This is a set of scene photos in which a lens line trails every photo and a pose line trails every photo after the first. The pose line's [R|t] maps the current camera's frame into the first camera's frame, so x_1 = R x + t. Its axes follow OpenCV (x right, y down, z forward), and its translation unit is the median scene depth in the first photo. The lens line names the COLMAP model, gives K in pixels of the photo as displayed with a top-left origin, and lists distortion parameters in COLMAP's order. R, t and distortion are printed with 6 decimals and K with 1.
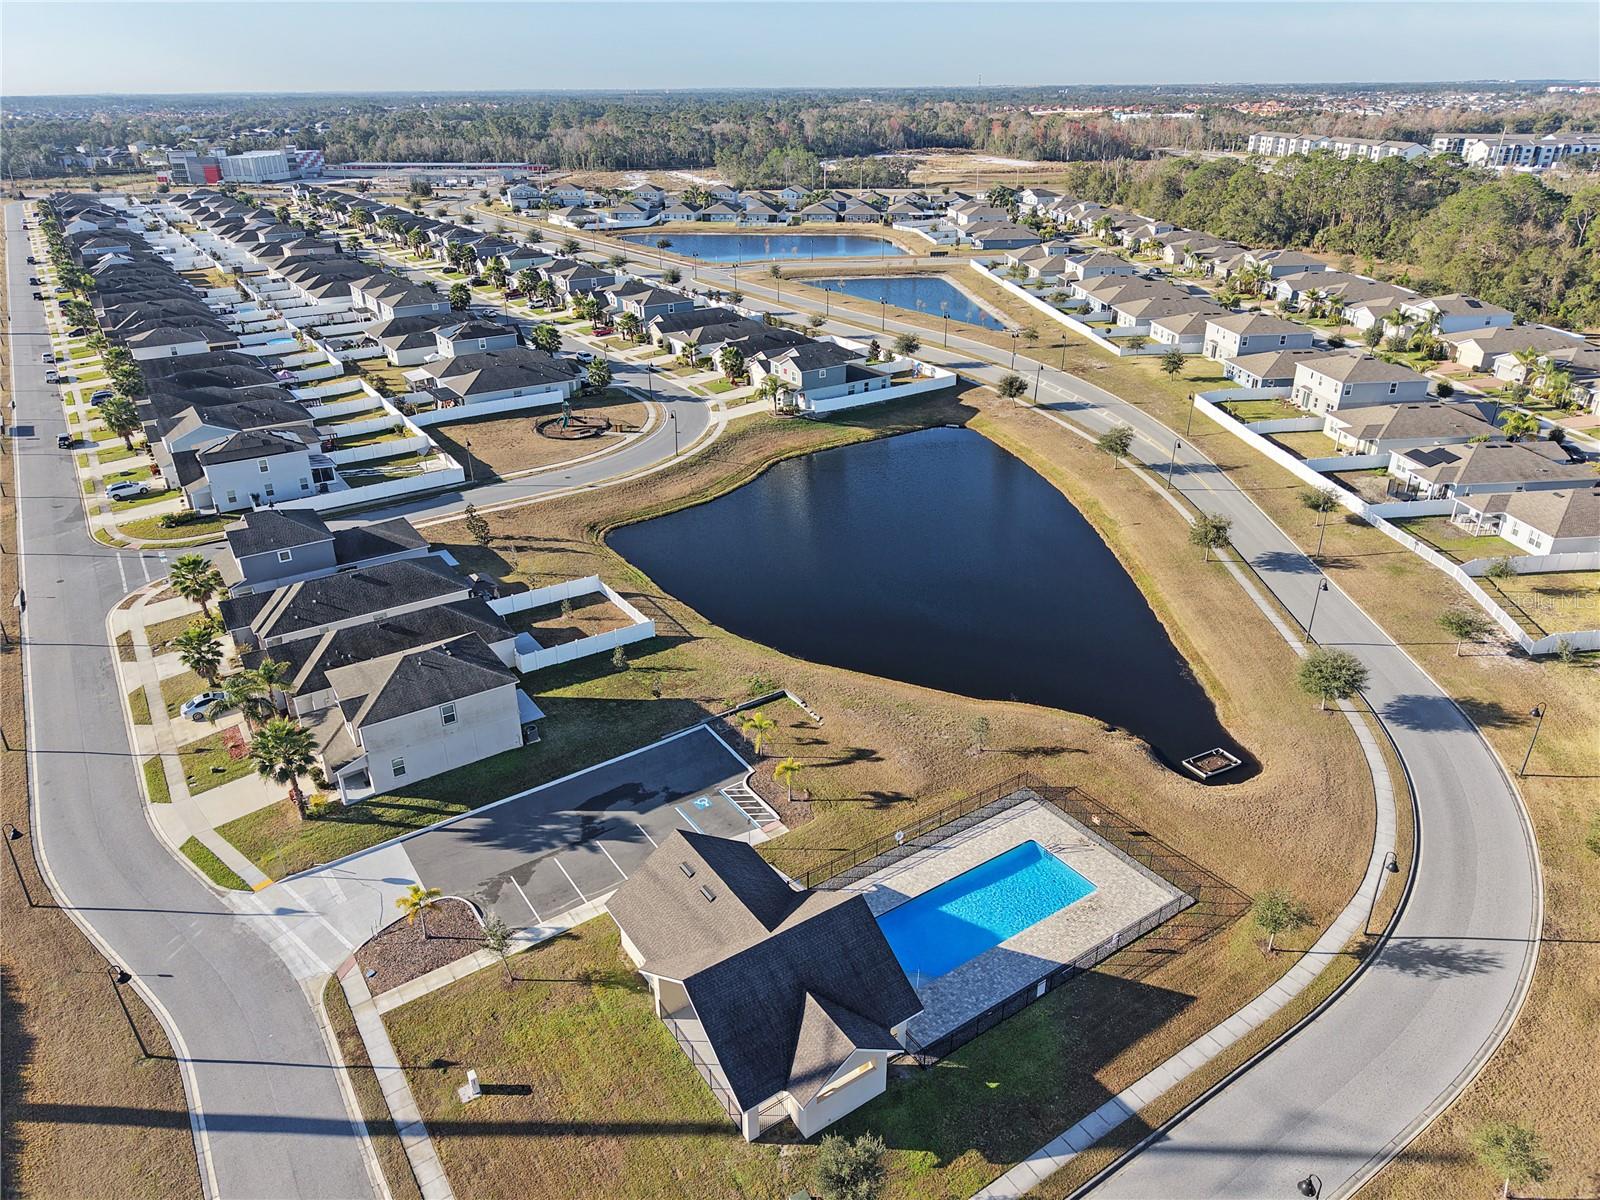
lens RADIAL K [[1081.9, 0, 800.0], [0, 1081.9, 600.0], [0, 0, 1]] dist [0.011129, 0.002446]
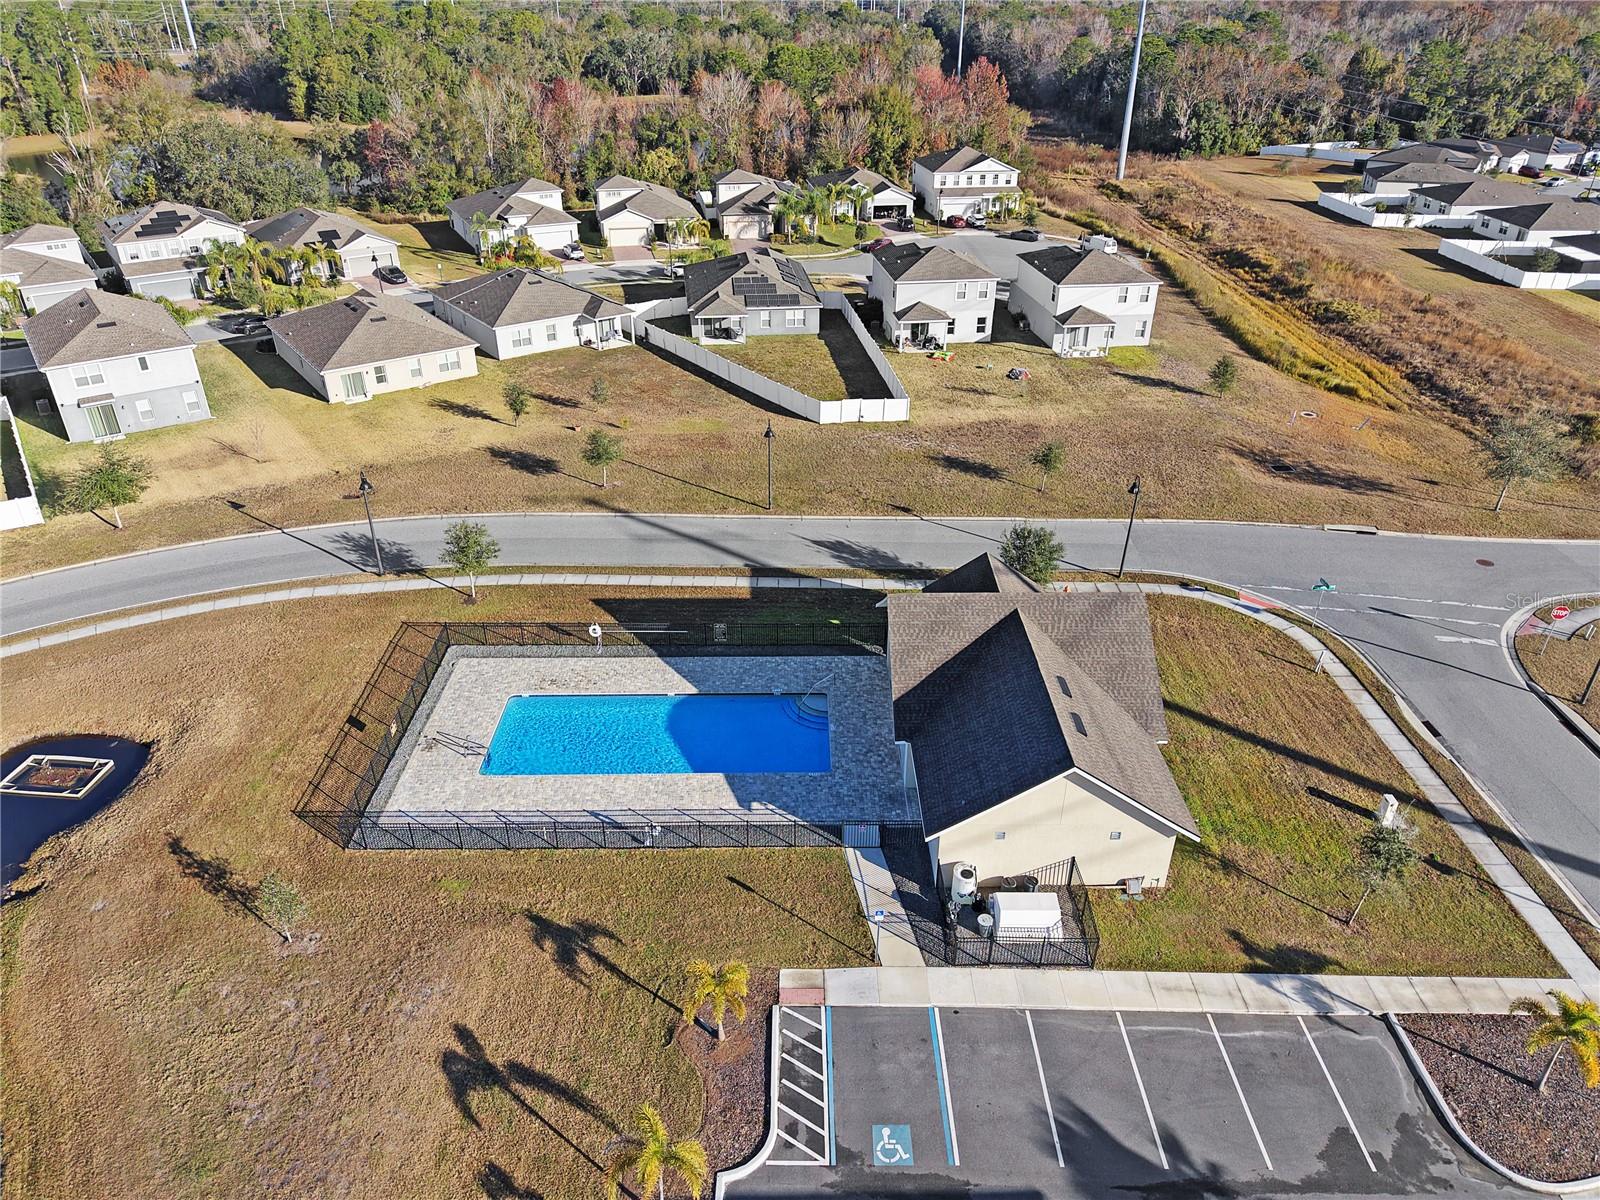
lens RADIAL K [[1081.9, 0, 800.0], [0, 1081.9, 600.0], [0, 0, 1]] dist [0.011129, 0.002446]
pose [[-0.830380, -0.275115, 0.484542, -0.241429], [0.243858, 0.602465, 0.759980, -0.302198], [-0.501002, 0.749231, -0.433186, 1.217001]]
